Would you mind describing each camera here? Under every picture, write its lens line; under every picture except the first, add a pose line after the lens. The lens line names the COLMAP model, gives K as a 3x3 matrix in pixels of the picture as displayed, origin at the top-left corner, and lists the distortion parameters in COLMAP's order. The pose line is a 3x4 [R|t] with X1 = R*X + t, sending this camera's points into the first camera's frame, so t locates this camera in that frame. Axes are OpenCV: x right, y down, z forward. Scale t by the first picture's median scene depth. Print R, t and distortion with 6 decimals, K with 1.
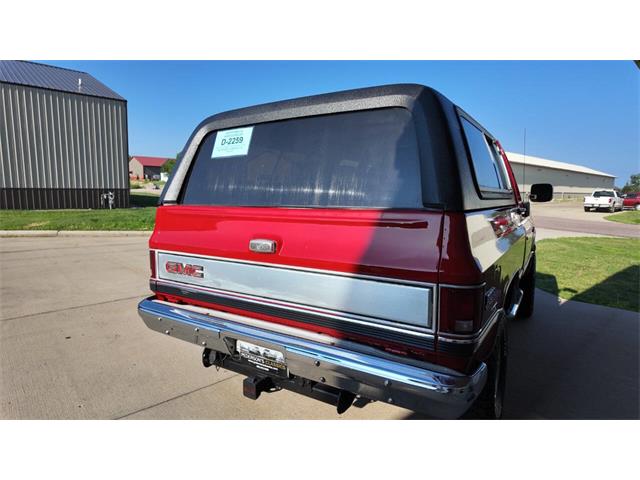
lens RADIAL K [[377.0, 0, 320.0], [0, 377.0, 240.0], [0, 0, 1]] dist [0.044670, -0.053731]
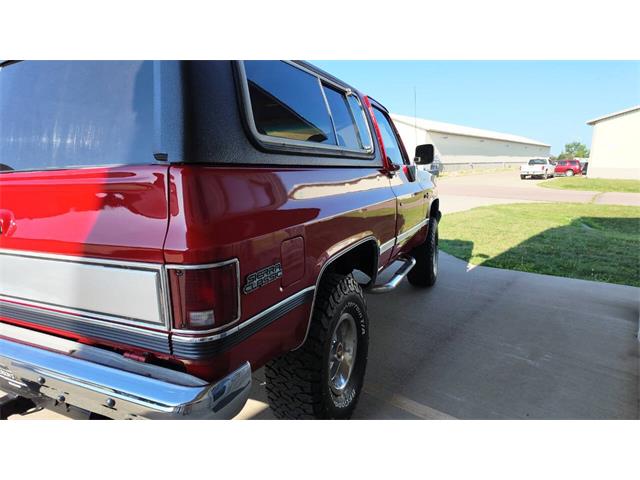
lens RADIAL K [[377.0, 0, 320.0], [0, 377.0, 240.0], [0, 0, 1]] dist [0.044670, -0.053731]
pose [[0.992330, -0.057303, 0.109533, 0.127354], [0.051031, 0.996939, 0.059231, 0.009605], [-0.112592, -0.053188, 0.992217, 0.058482]]
